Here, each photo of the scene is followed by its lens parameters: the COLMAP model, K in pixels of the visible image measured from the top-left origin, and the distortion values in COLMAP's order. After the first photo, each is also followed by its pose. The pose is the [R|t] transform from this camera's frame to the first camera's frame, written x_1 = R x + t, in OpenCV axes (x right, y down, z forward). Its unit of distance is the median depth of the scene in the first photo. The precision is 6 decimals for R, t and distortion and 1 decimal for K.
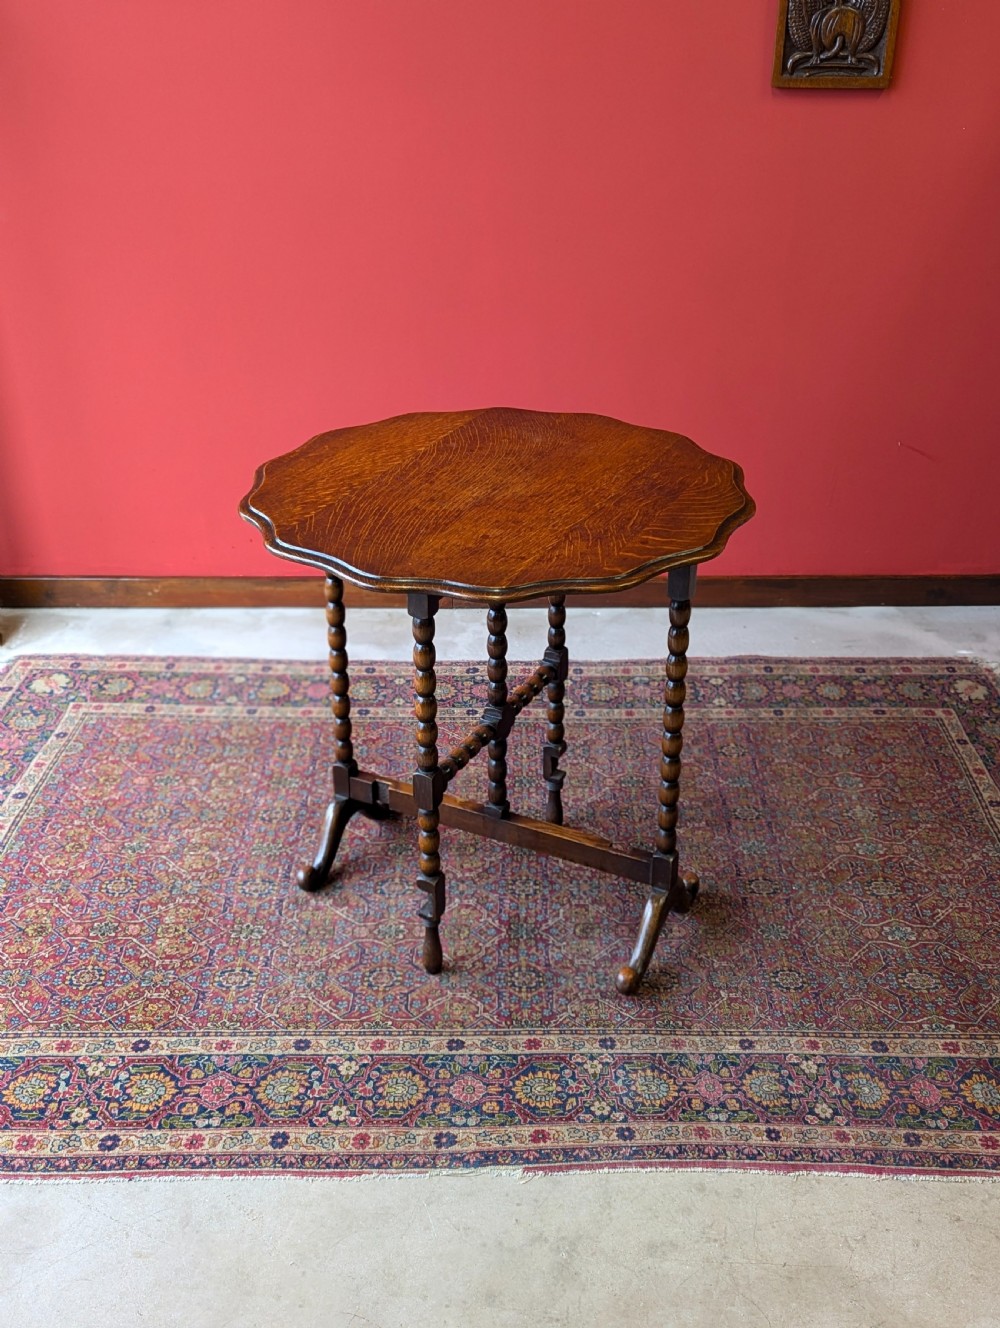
lens RADIAL K [[1285.6, 0, 519.2], [0, 1285.6, 619.8], [0, 0, 1]] dist [0.027850, 0.000000]
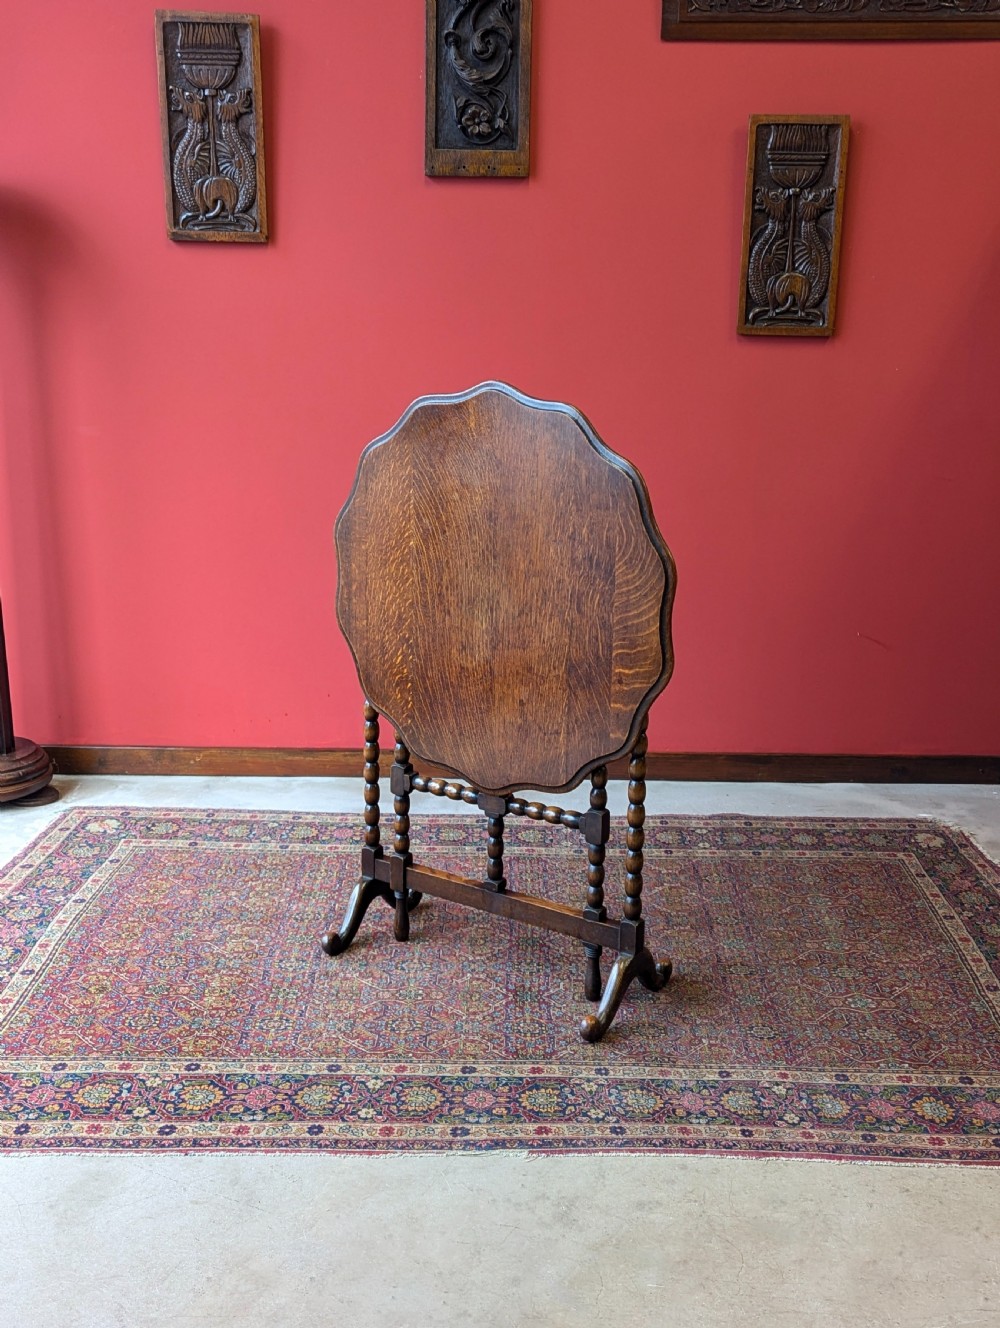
lens RADIAL K [[1285.6, 0, 513.8], [0, 1285.6, 663.6], [0, 0, 1]] dist [0.027850, 0.000000]
pose [[0.999909, 0.012949, -0.003793, -0.009181], [-0.013450, 0.978995, -0.203441, 0.195345], [0.001079, 0.203474, 0.979080, -0.174213]]
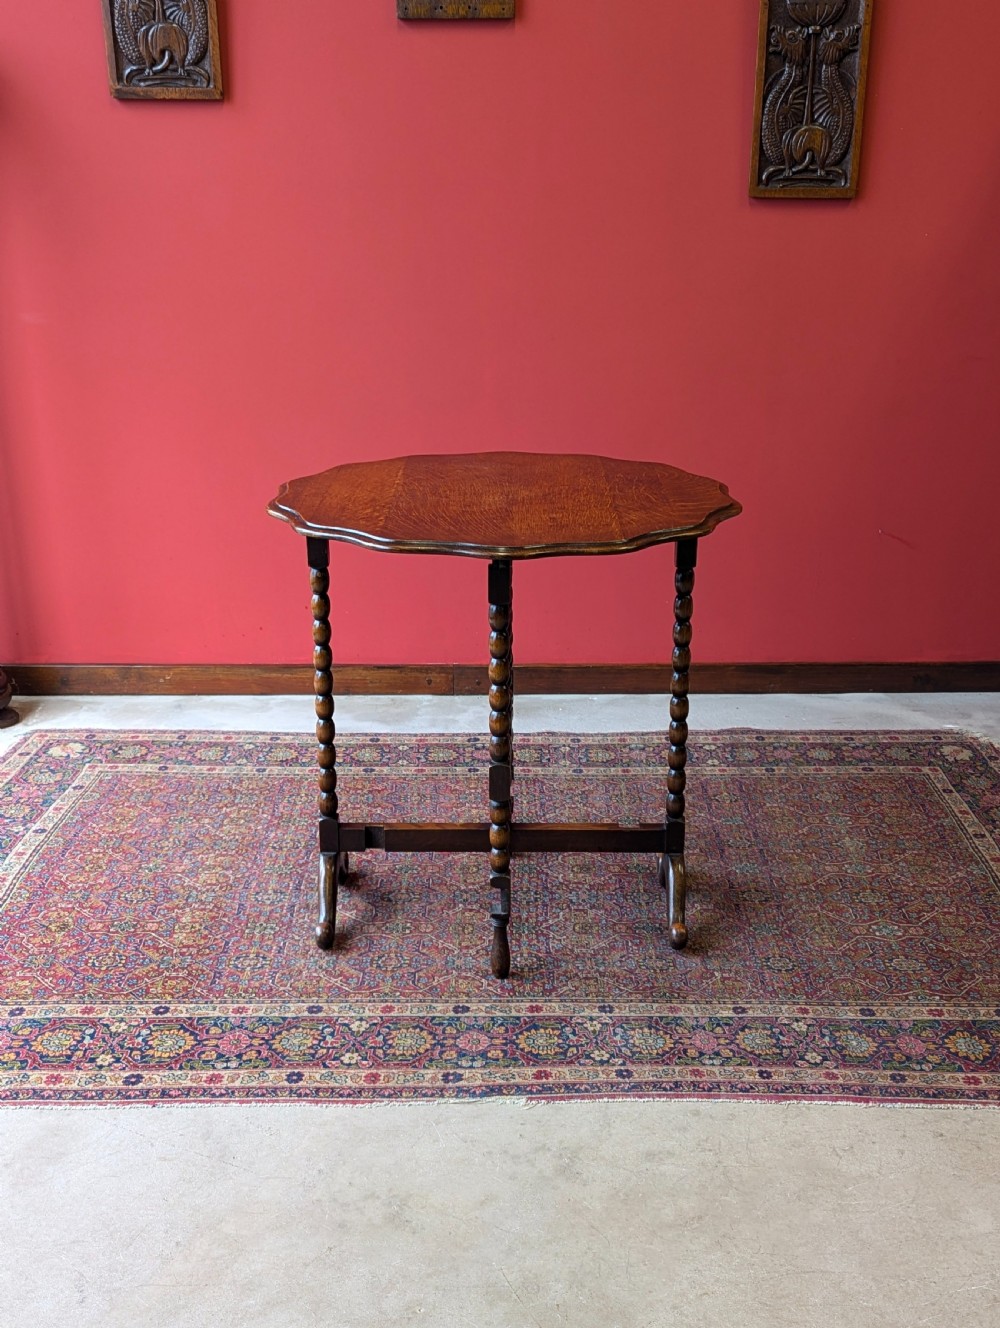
lens RADIAL K [[1328.3, 0, 505.3], [0, 1328.3, 678.9], [0, 0, 1]] dist [0.029029, 0.000000]
pose [[0.999980, -0.000857, -0.006196, -0.006123], [0.000067, 0.991985, -0.126357, 0.186500], [0.006255, 0.126354, 0.991965, -0.098110]]
